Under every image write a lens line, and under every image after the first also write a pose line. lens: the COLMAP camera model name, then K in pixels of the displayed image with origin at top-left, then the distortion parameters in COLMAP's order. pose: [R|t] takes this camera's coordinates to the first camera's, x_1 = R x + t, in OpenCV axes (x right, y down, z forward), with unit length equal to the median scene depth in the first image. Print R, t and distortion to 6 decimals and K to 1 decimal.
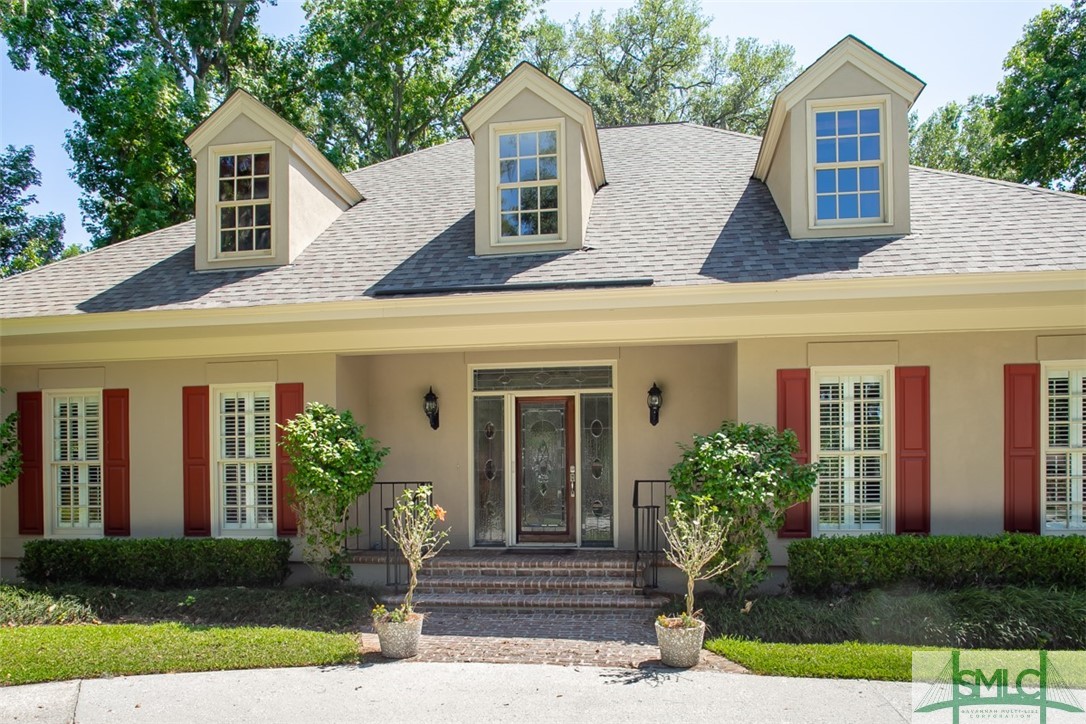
lens RADIAL K [[751.5, 0, 542.7], [0, 751.5, 489.3], [0, 0, 1]] dist [-0.036975, 0.001184]
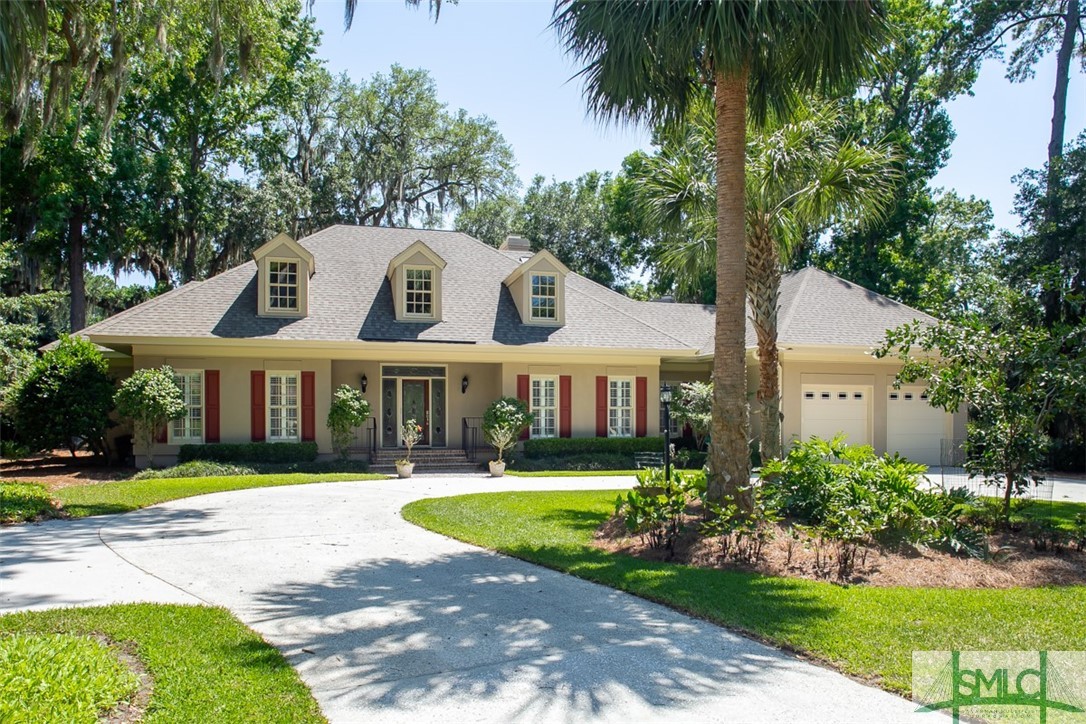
lens RADIAL K [[874.0, 0, 543.0], [0, 874.0, 427.9], [0, 0, 1]] dist [0.002656, 0.000526]
pose [[0.909490, 0.003073, 0.415714, -0.851698], [-0.003027, 0.999995, -0.000770, 0.023986], [-0.415715, -0.000558, 0.909495, -1.761865]]
